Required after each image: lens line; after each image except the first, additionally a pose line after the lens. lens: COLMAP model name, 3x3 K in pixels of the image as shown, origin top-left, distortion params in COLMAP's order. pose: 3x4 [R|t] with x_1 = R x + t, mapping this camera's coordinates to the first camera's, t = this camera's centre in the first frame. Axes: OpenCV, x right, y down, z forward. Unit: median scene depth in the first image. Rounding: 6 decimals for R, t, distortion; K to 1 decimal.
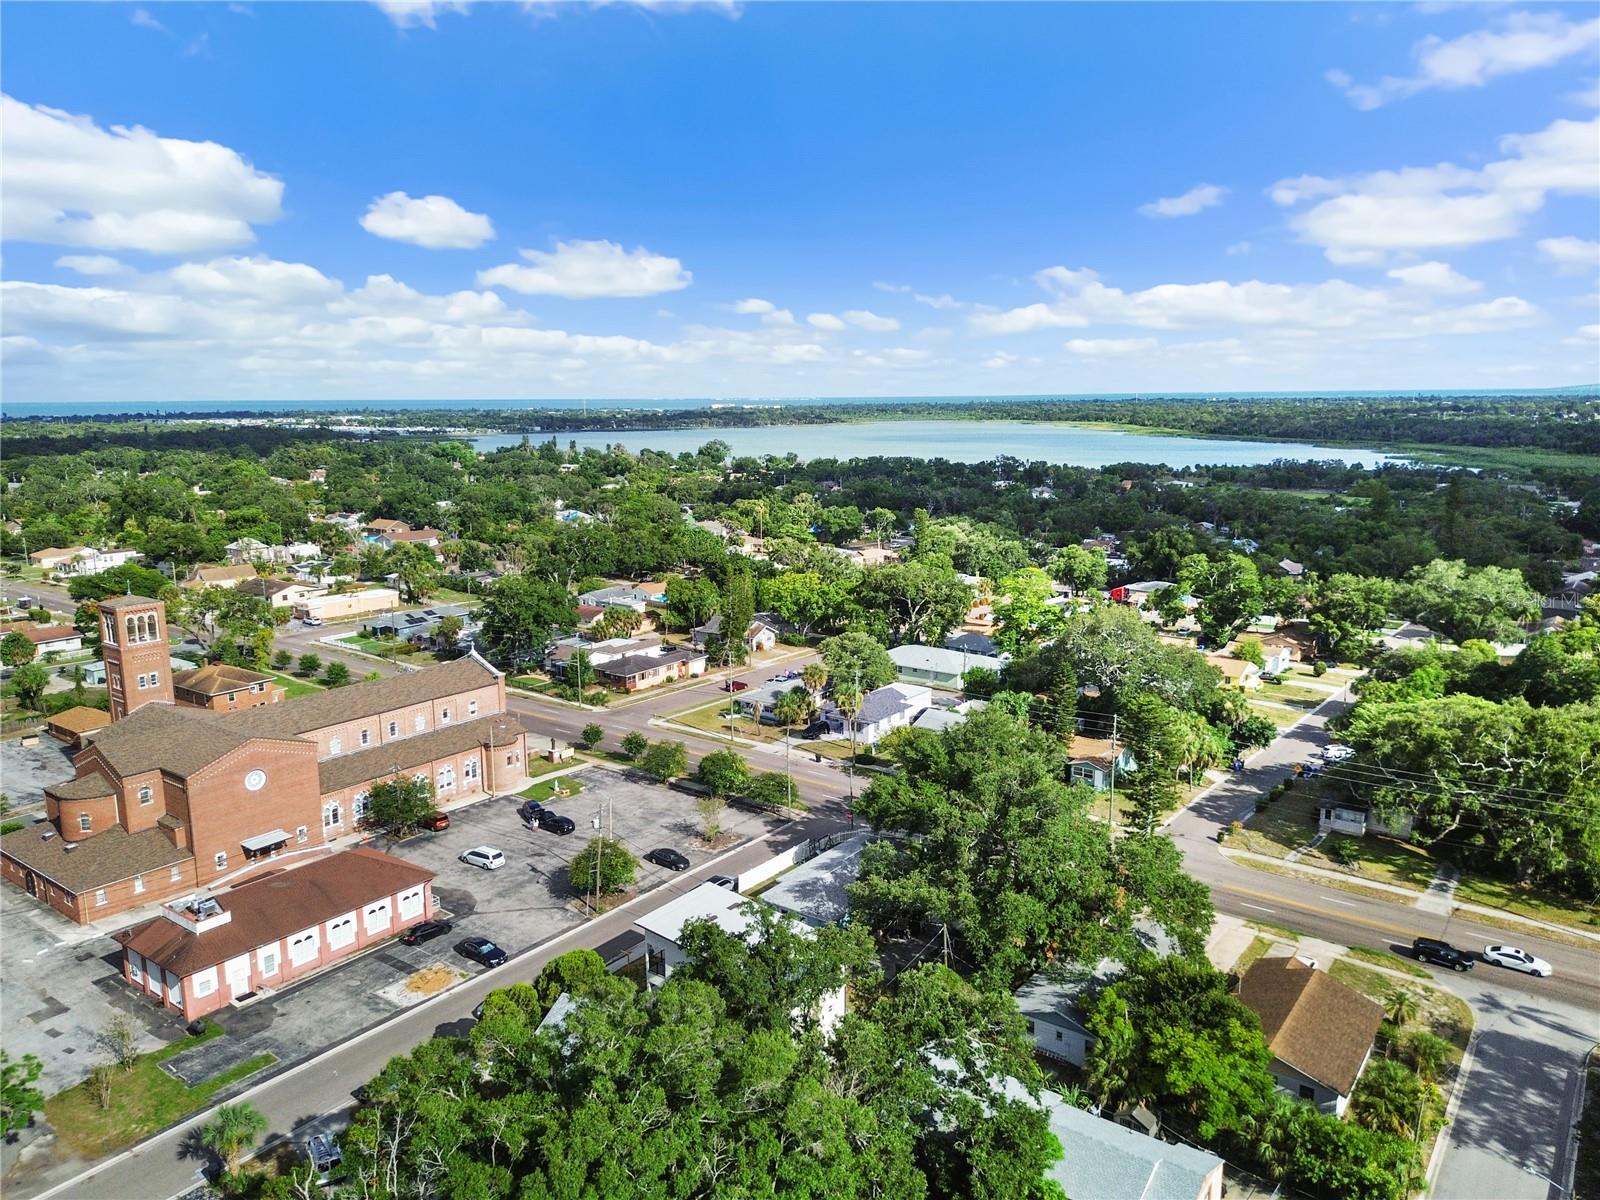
lens RADIAL K [[1134.1, 0, 803.4], [0, 1134.1, 595.1], [0, 0, 1]] dist [0.075557, -0.089694]
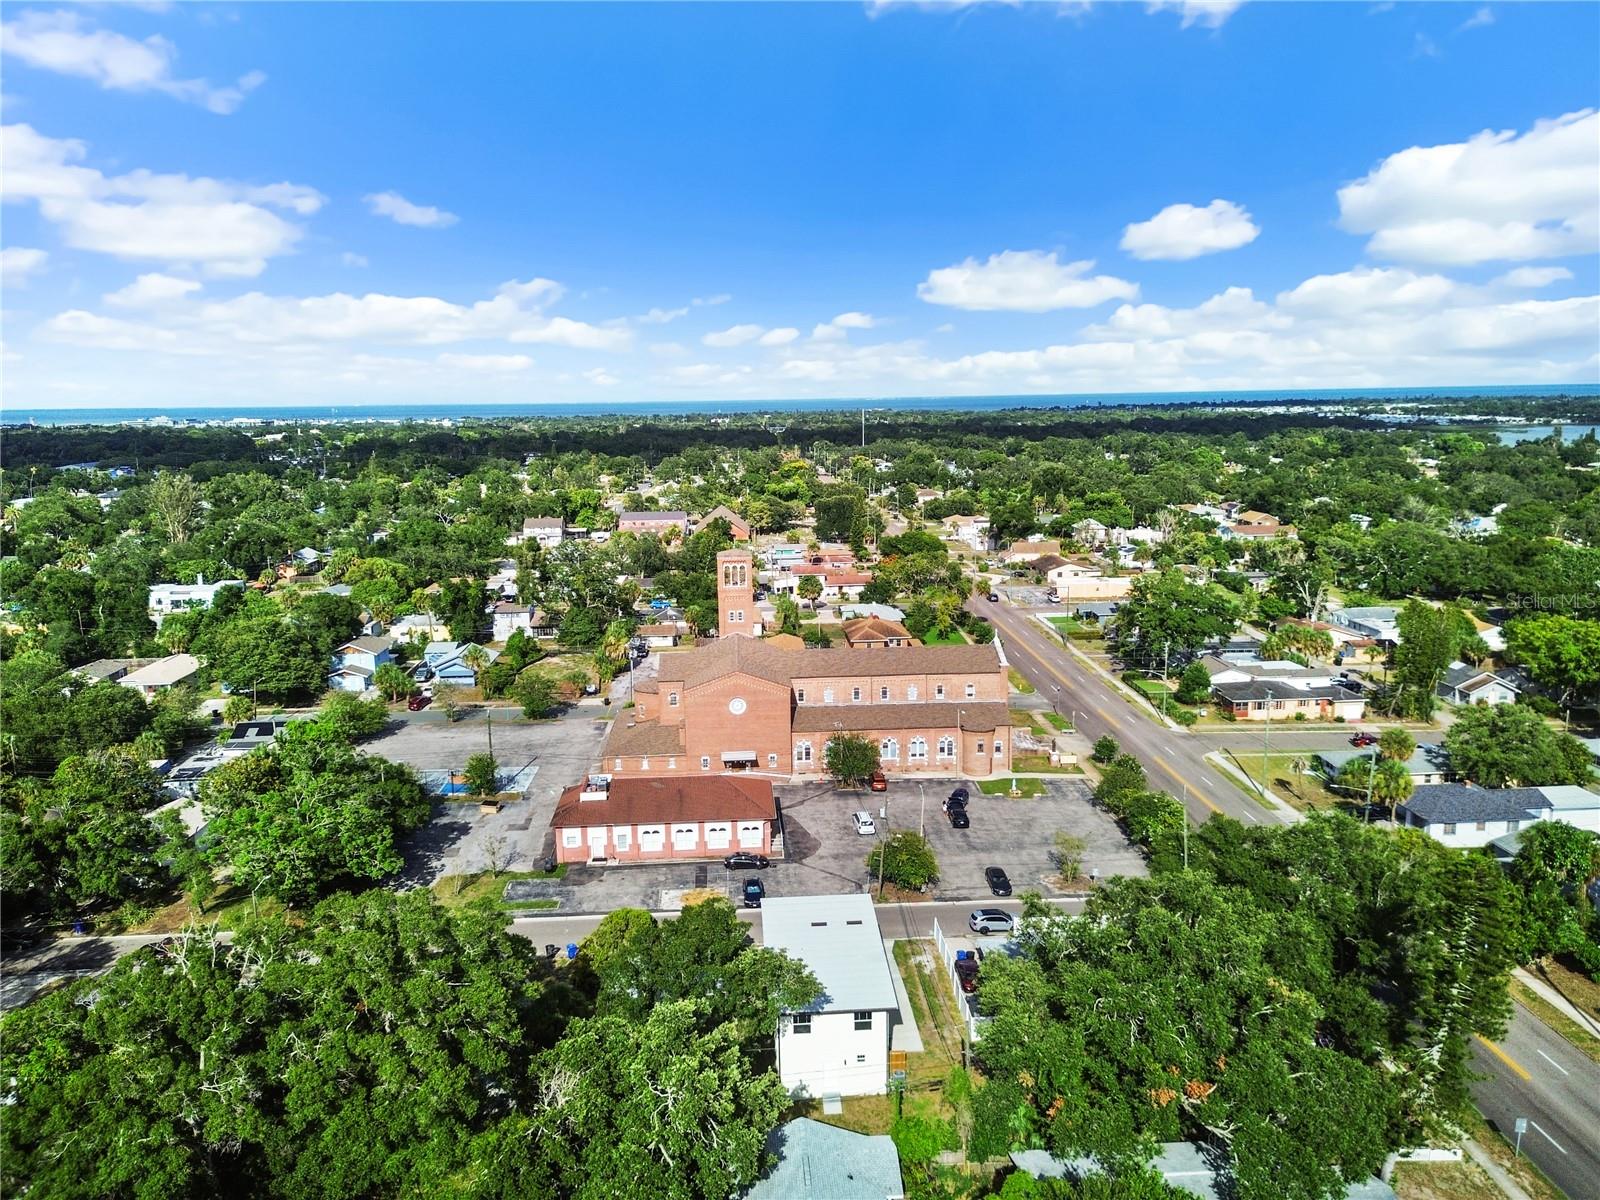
lens RADIAL K [[1134.5, 0, 796.8], [0, 1134.5, 583.8], [0, 0, 1]] dist [0.104485, -0.148766]
pose [[0.643852, 0.122657, -0.755255, 0.395606], [-0.122428, 0.990865, 0.056552, -0.038542], [0.755292, 0.056054, 0.652987, 0.209146]]
